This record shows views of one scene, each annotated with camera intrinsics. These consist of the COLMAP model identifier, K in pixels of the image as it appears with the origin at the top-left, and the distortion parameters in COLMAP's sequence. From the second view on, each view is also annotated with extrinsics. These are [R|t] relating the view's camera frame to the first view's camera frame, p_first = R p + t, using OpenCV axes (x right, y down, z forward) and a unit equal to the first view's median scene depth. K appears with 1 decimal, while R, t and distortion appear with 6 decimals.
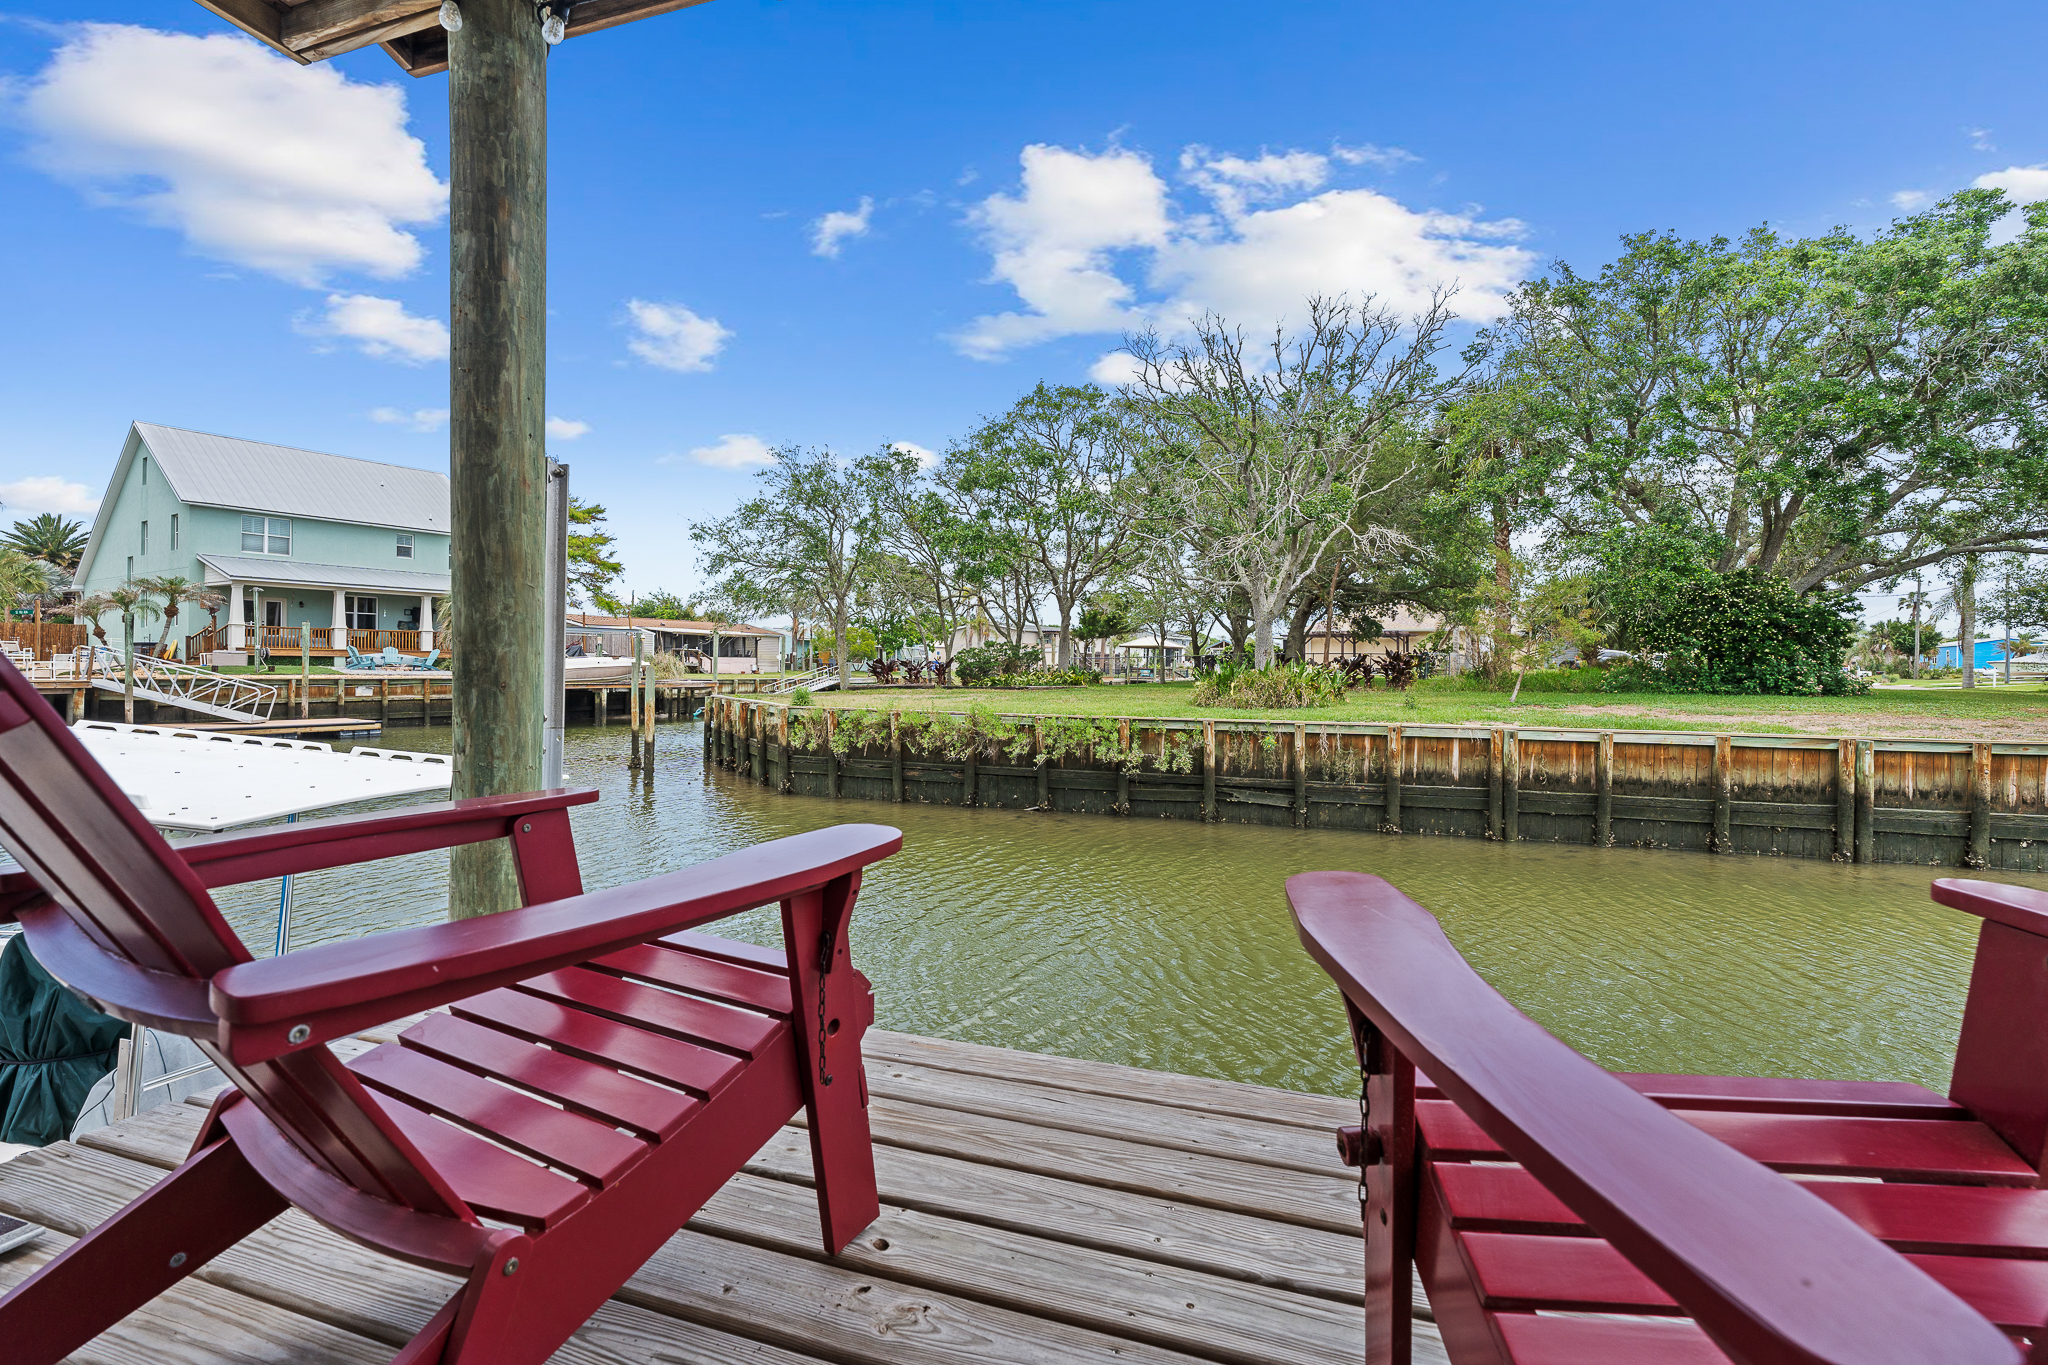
lens RADIAL K [[920.2, 0, 1027.4], [0, 920.2, 669.3], [0, 0, 1]] dist [-0.001055, 0.000000]
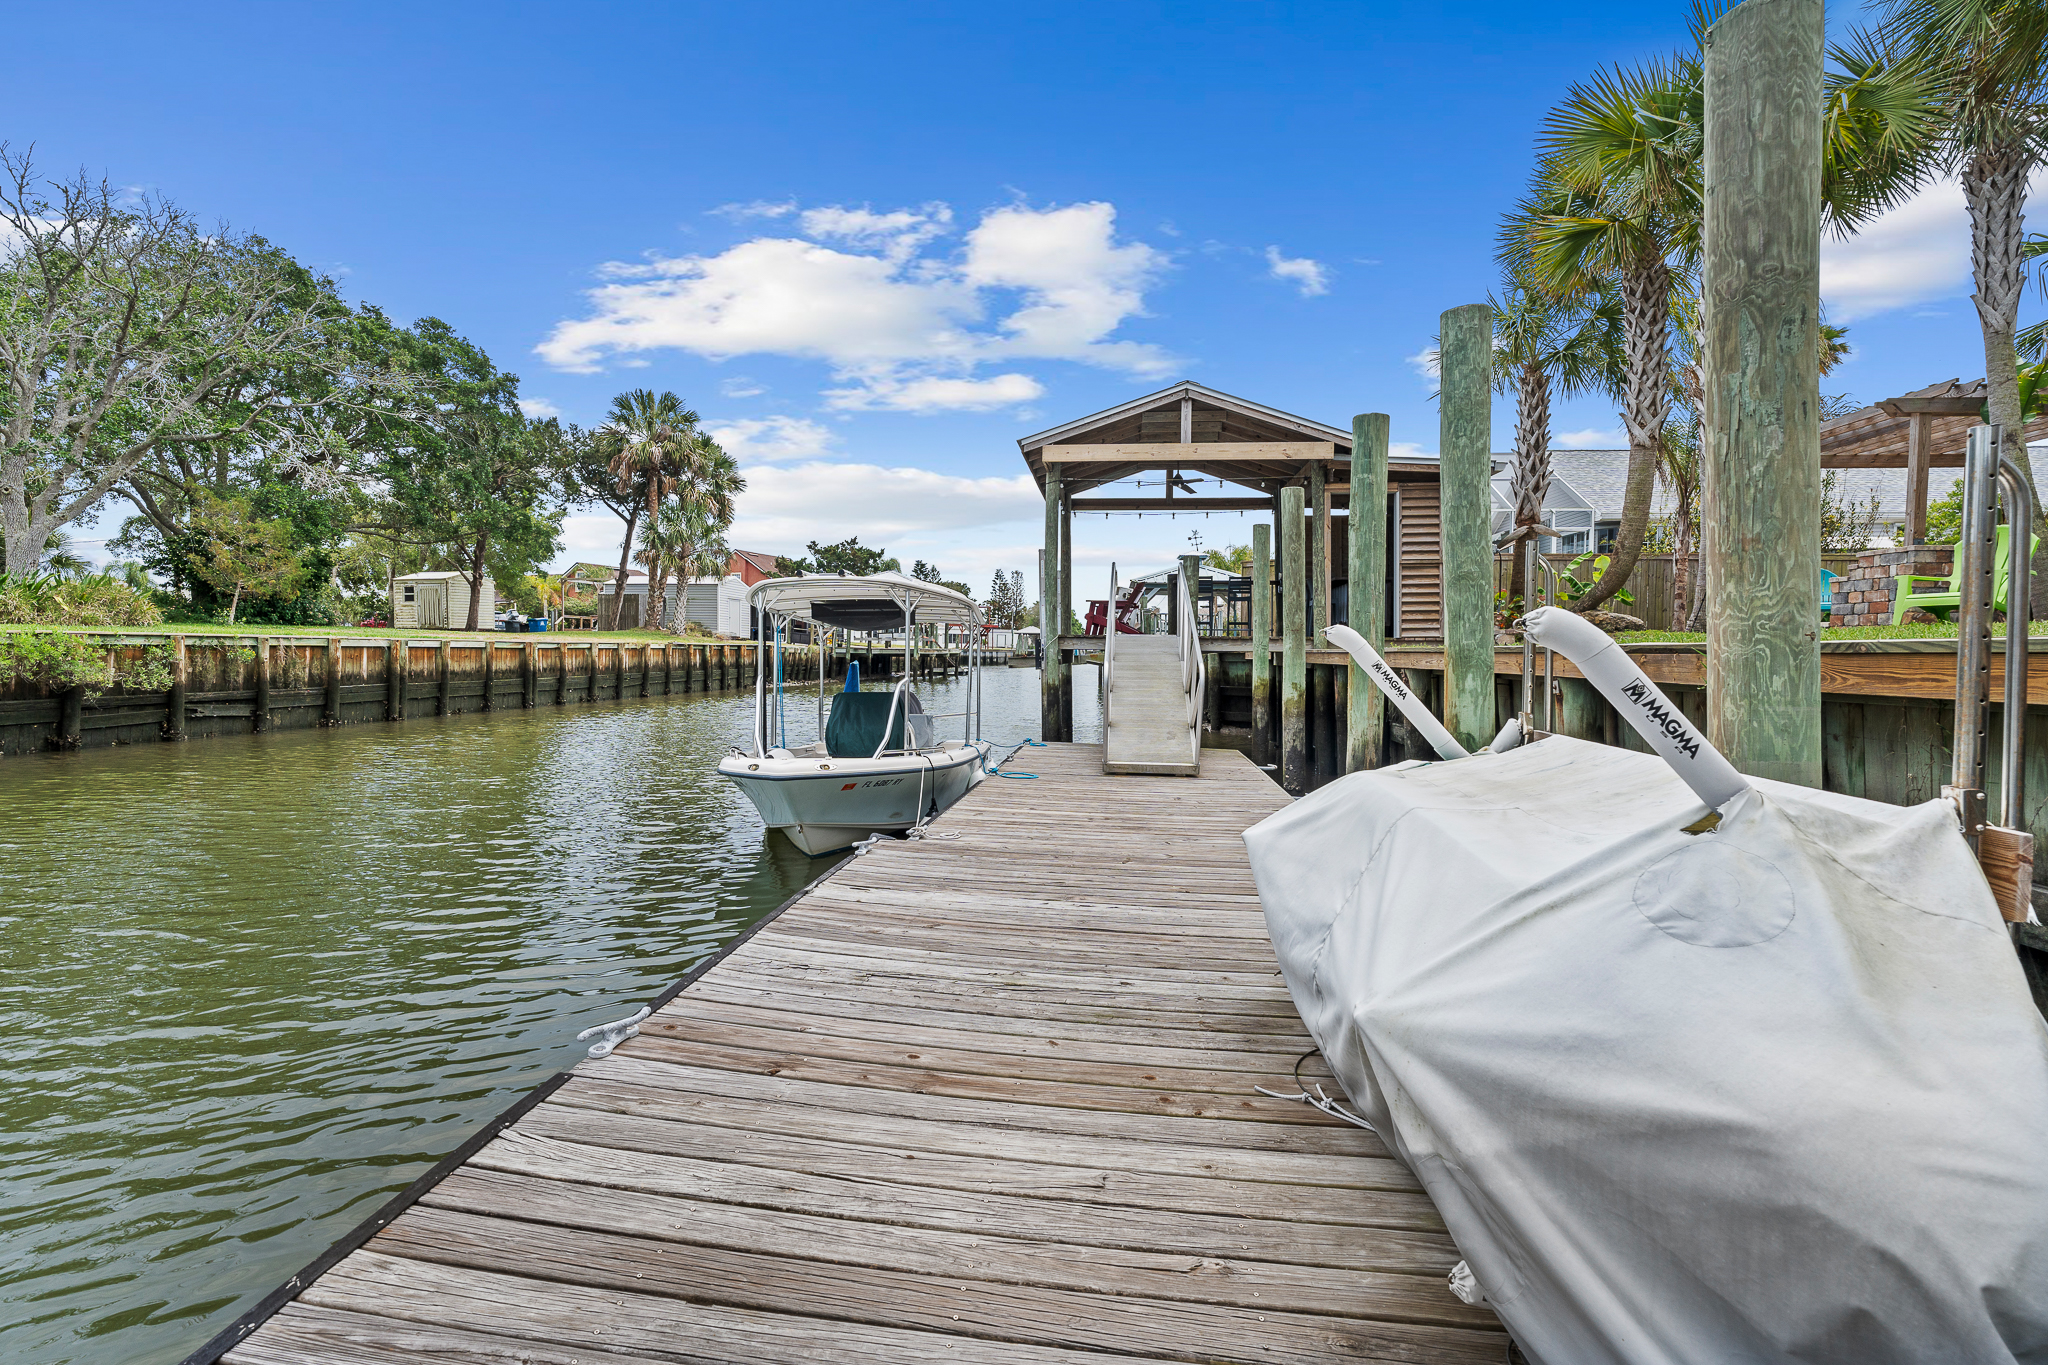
lens RADIAL K [[916.8, 0, 1010.6], [0, 916.8, 673.1], [0, 0, 1]] dist [-0.000331, 0.000028]
pose [[-0.197087, -0.035926, 0.979728, -0.898561], [-0.011282, 0.999345, 0.034376, 0.052442], [-0.980321, -0.004278, -0.197363, 0.336489]]
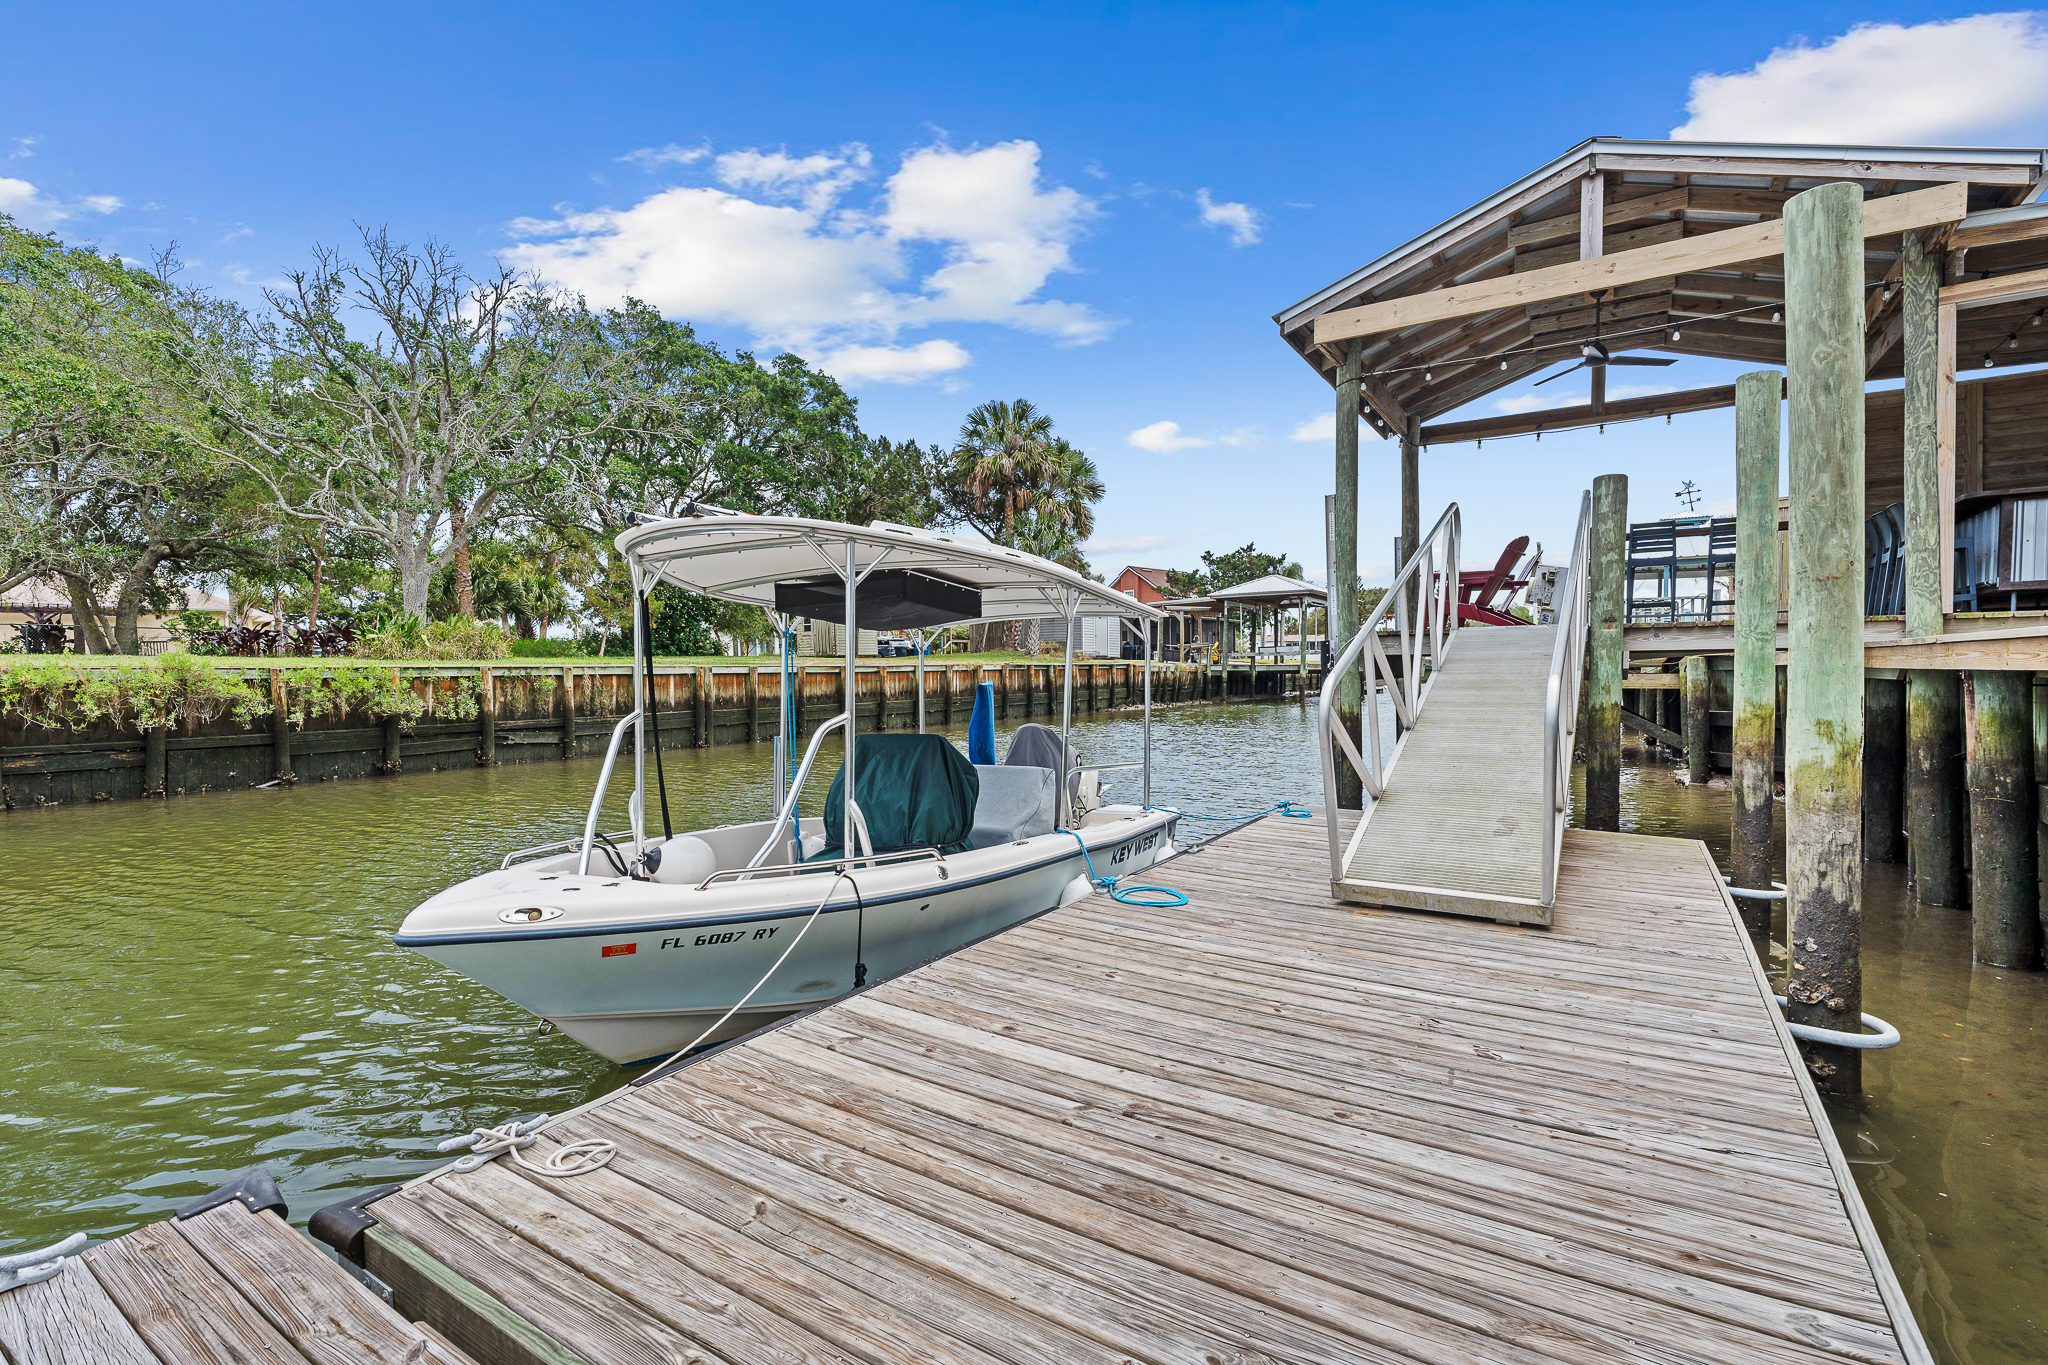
lens RADIAL K [[935.9, 0, 1009.7], [0, 935.9, 714.8], [0, 0, 1]] dist [-0.003350, 0.000510]
pose [[0.251590, -0.058866, 0.966042, -0.643464], [0.015773, 0.998265, 0.056722, 0.059081], [-0.967705, 0.000966, 0.252082, 0.186116]]
